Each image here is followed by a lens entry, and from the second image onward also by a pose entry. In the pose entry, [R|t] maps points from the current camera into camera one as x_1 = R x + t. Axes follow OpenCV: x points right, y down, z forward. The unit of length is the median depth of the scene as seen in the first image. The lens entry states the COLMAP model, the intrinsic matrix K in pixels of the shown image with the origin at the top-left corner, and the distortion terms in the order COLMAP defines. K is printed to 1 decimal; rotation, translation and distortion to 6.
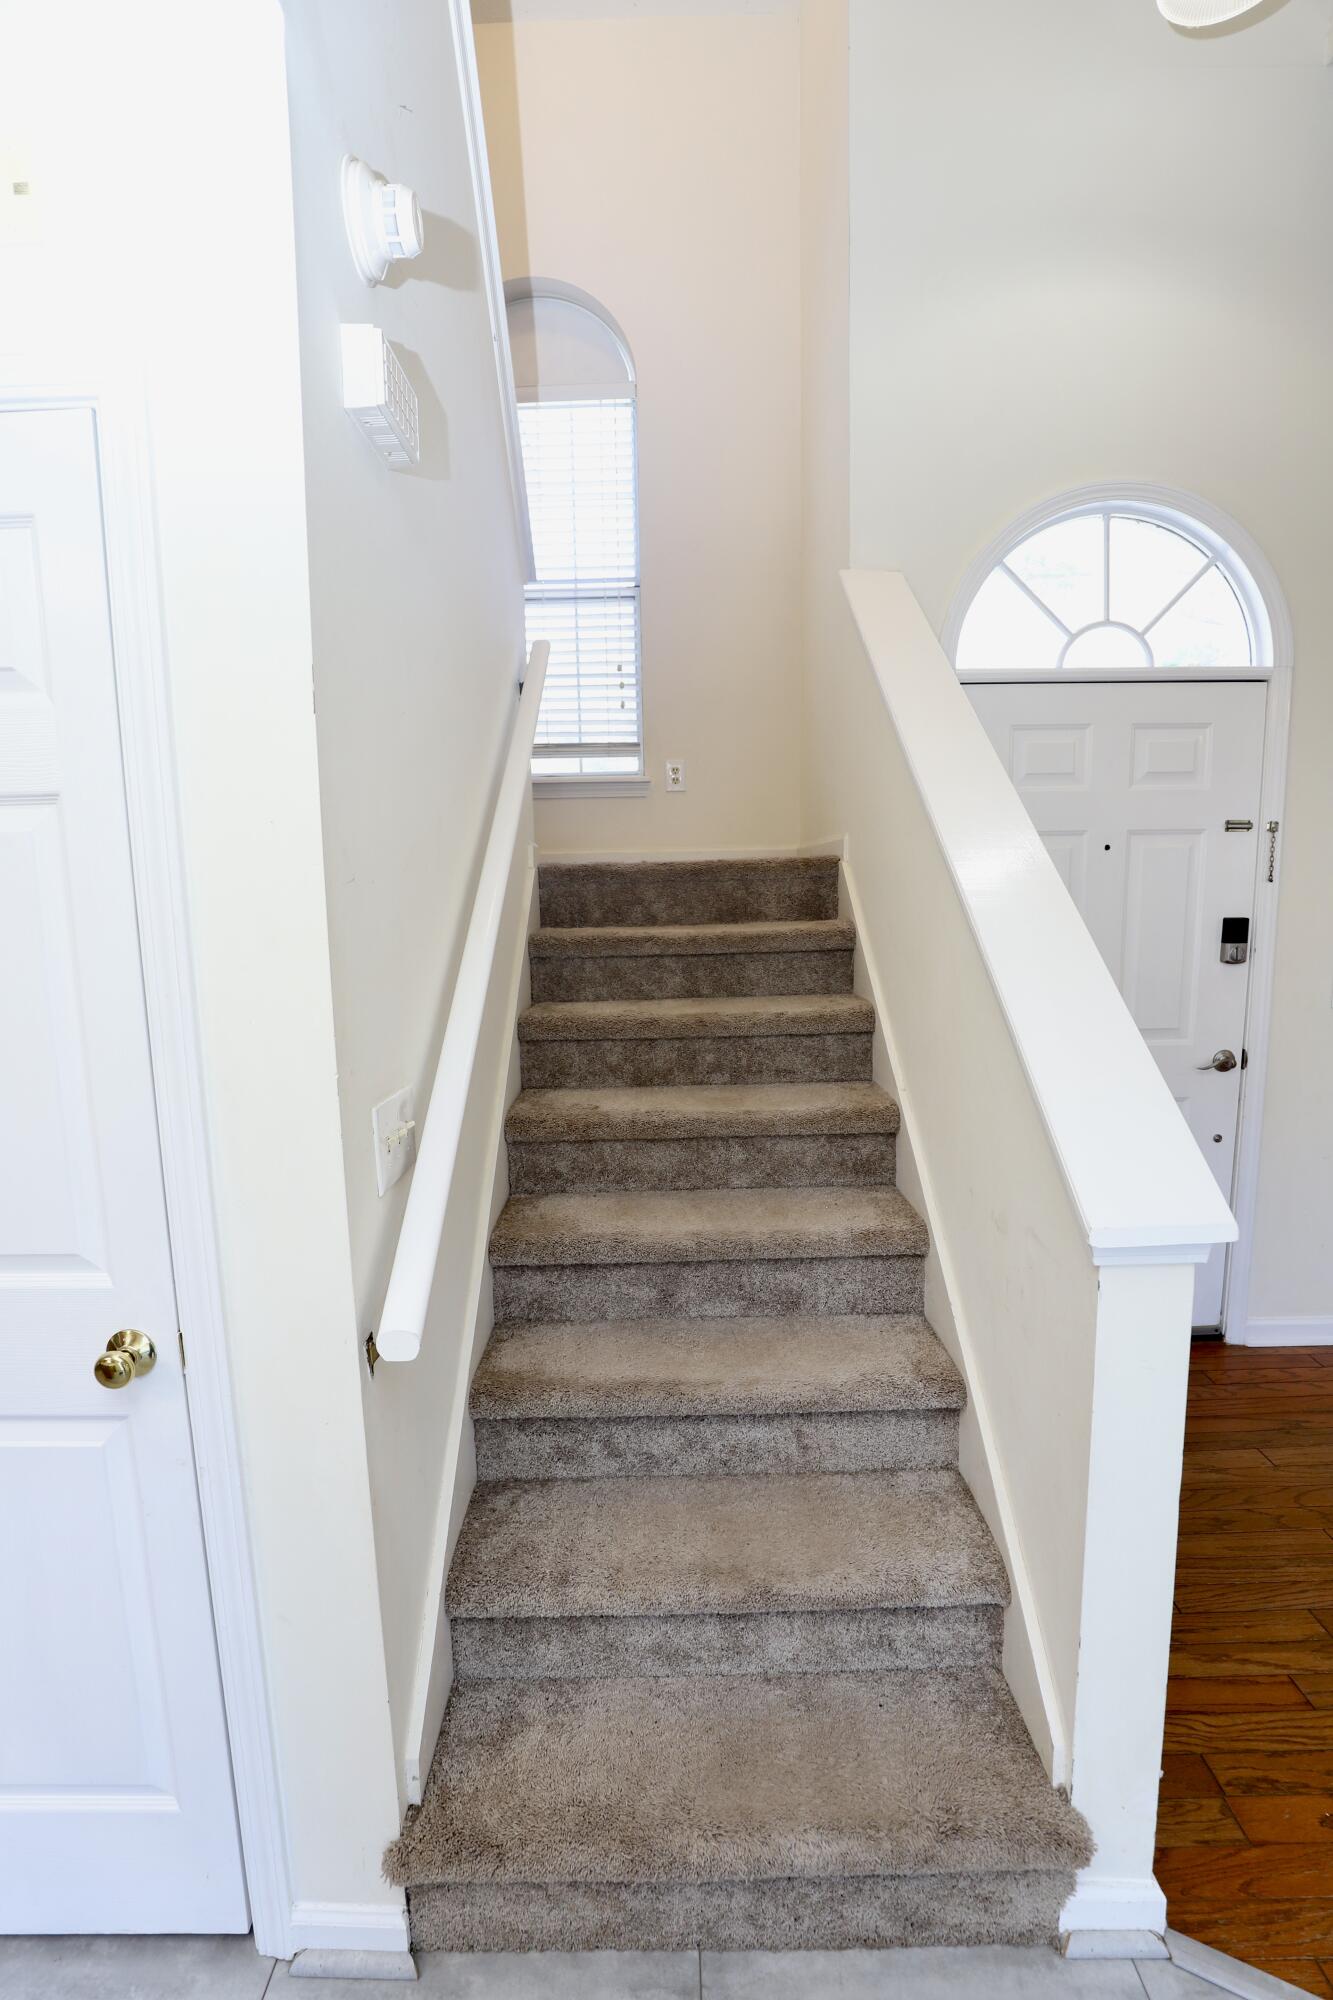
lens RADIAL K [[920.3, 0, 666.5], [0, 920.3, 1000.0], [0, 0, 1]] dist [-0.035914, 0.006802]
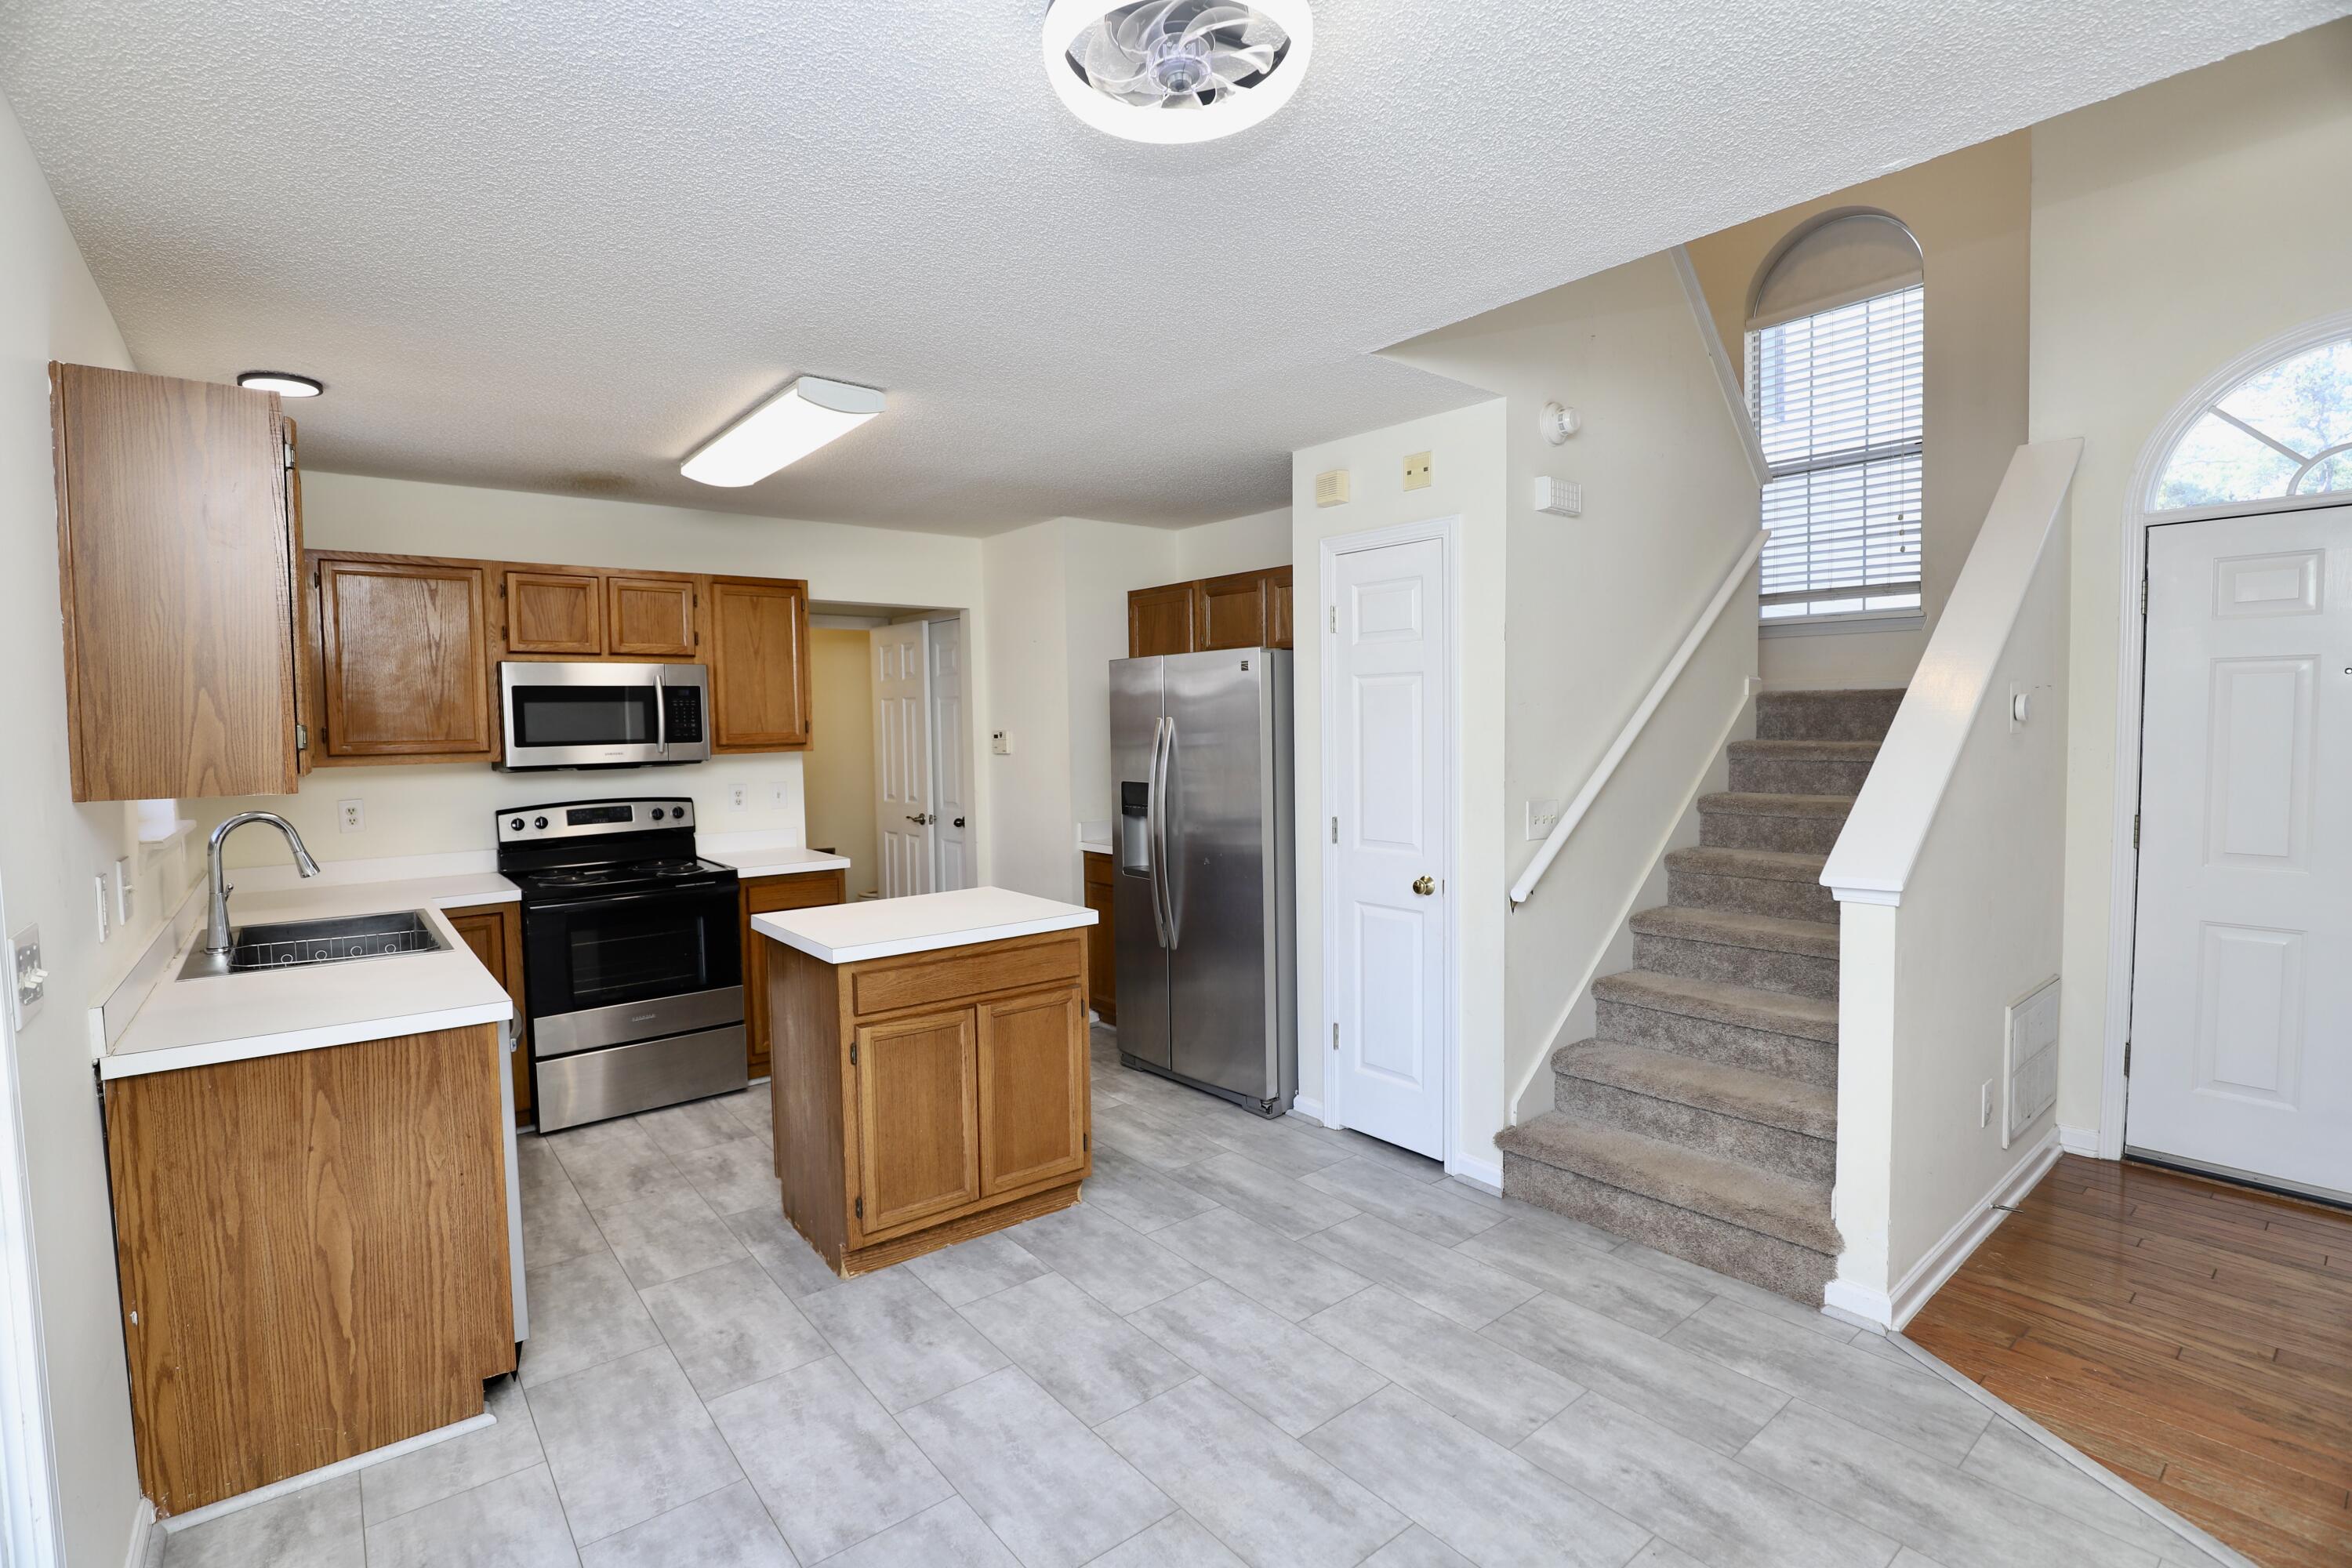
lens RADIAL K [[1082.2, 0, 1173.6], [0, 1082.2, 778.3], [0, 0, 1]] dist [-0.035914, 0.006802]
pose [[0.631049, 0.055292, -0.773770, 0.577093], [-0.107611, 0.994052, -0.016729, 0.101122], [0.768243, 0.093823, 0.633246, -0.668517]]
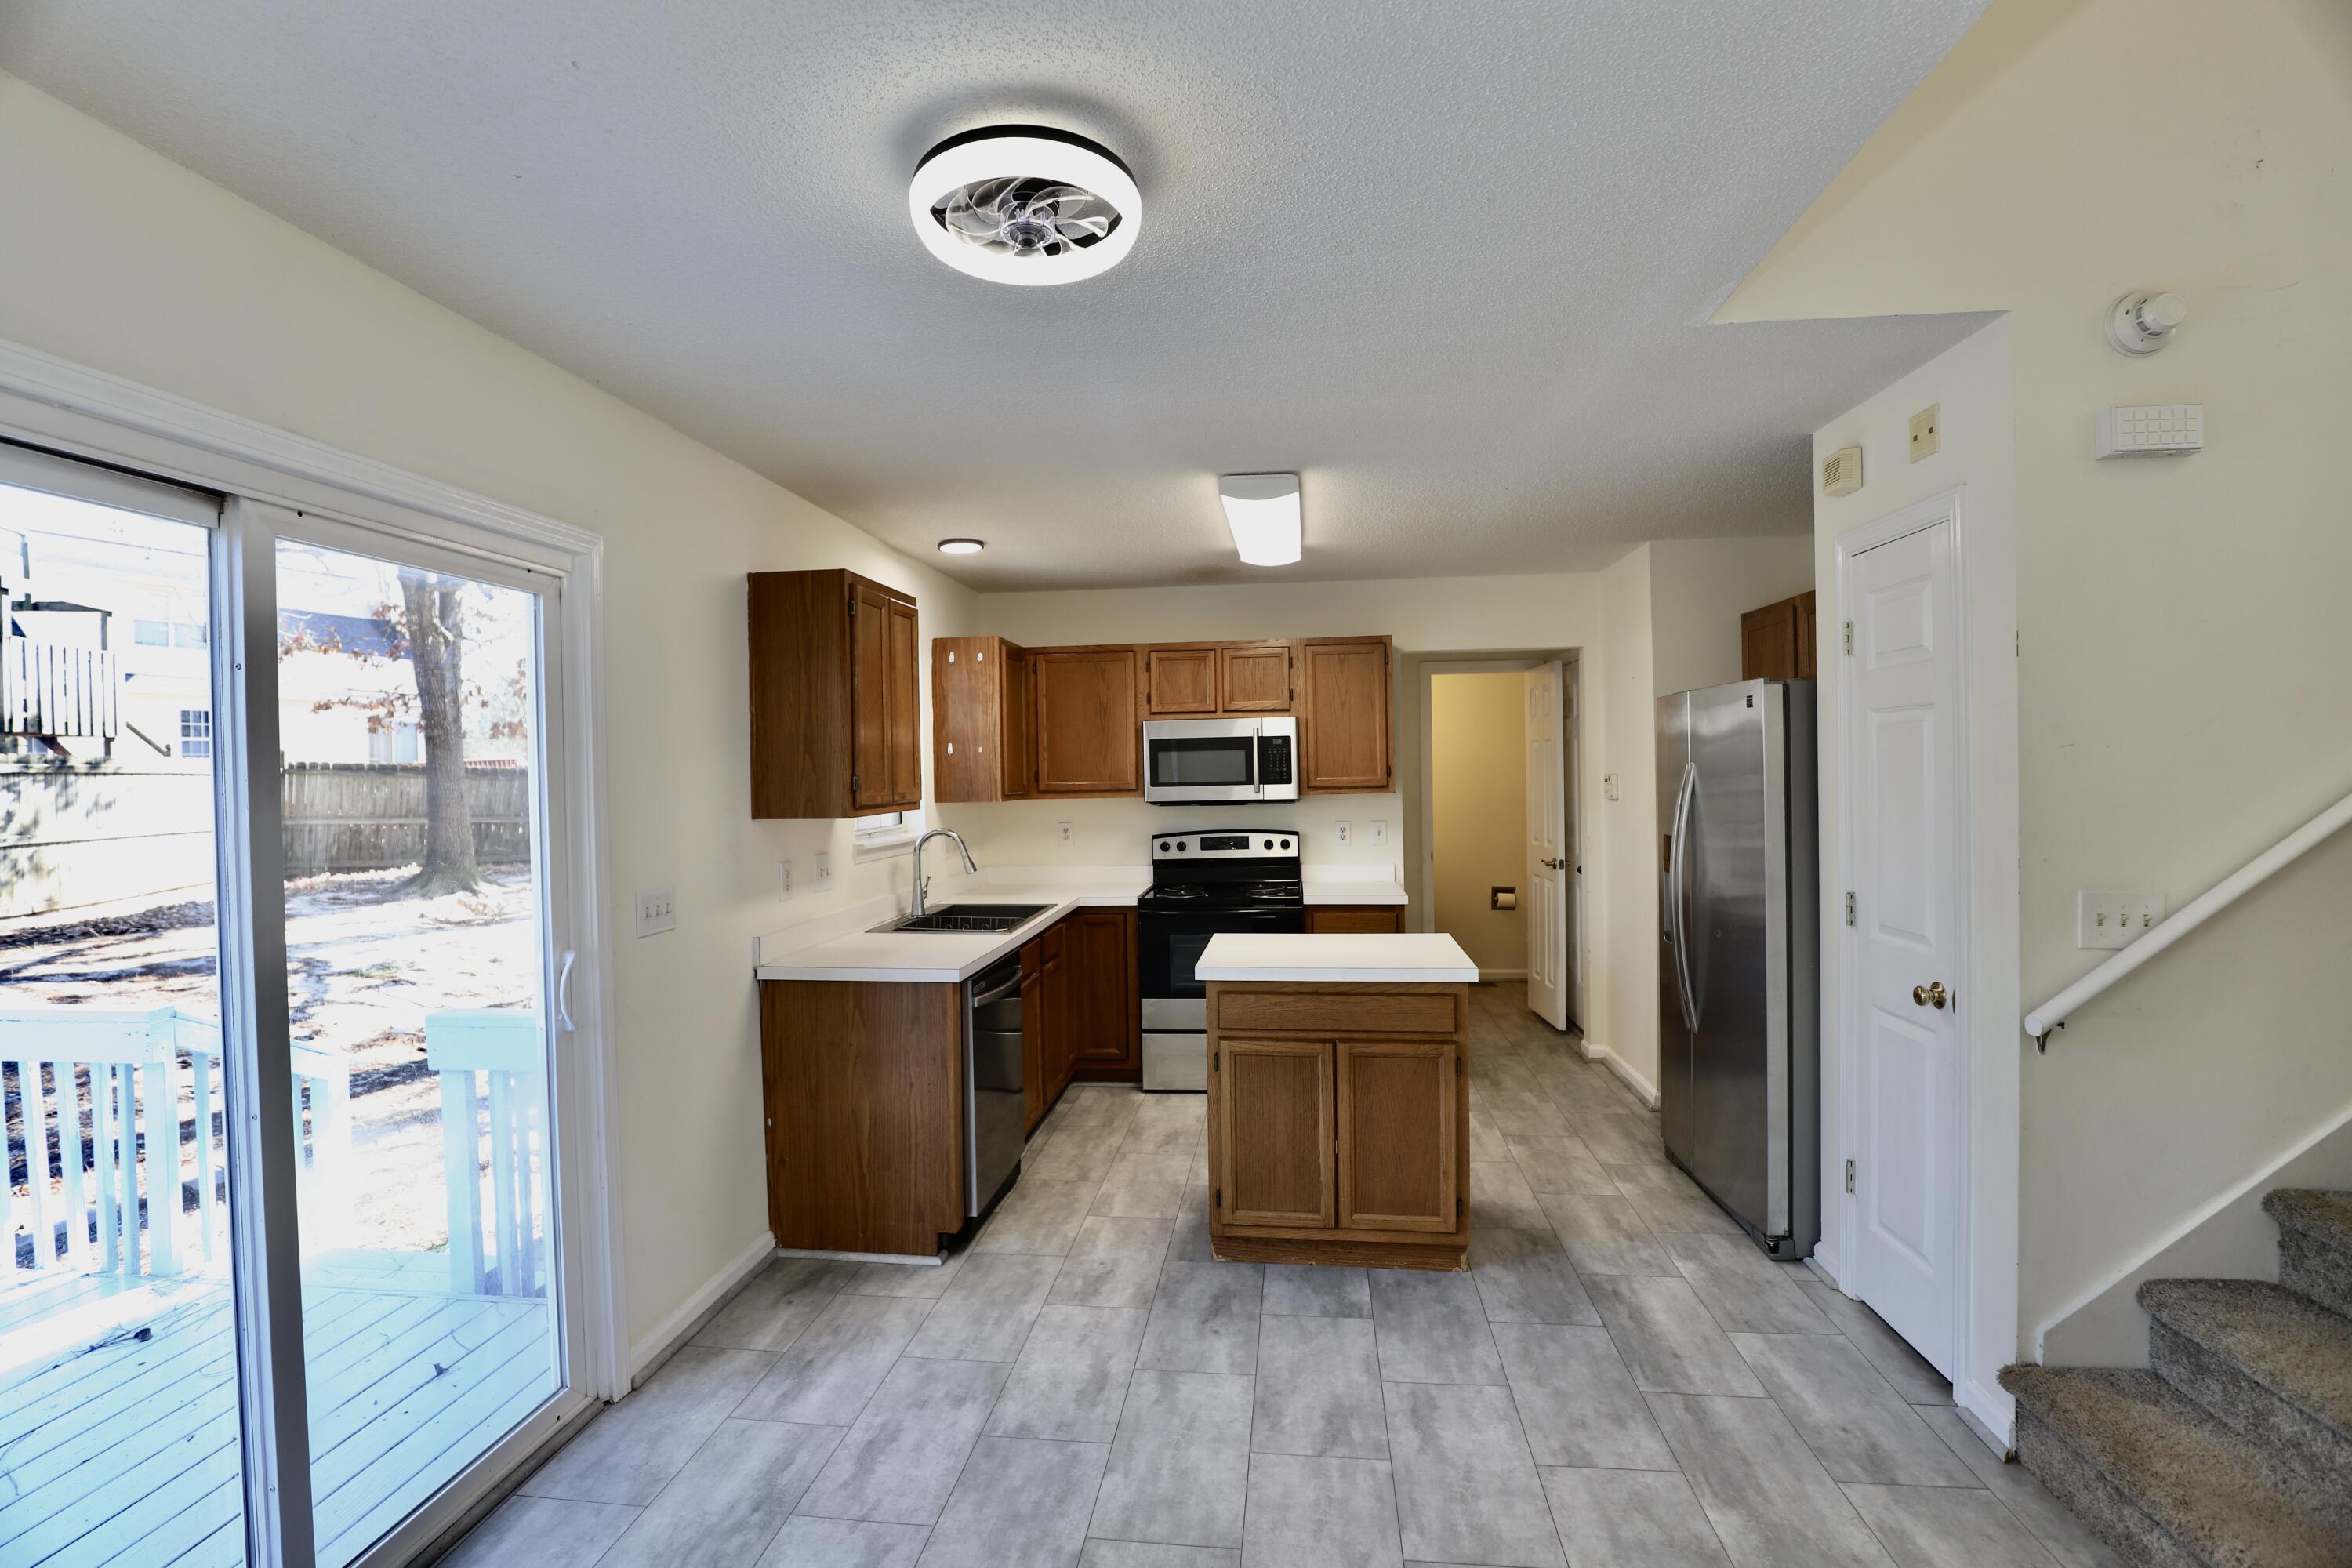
lens RADIAL K [[1082.2, 0, 1173.6], [0, 1082.2, 778.3], [0, 0, 1]] dist [-0.035914, 0.006802]
pose [[-0.114229, 0.033468, -0.992891, 0.778713], [-0.117611, 0.991948, 0.046967, 0.017076], [0.986468, 0.122140, -0.109373, -0.162192]]
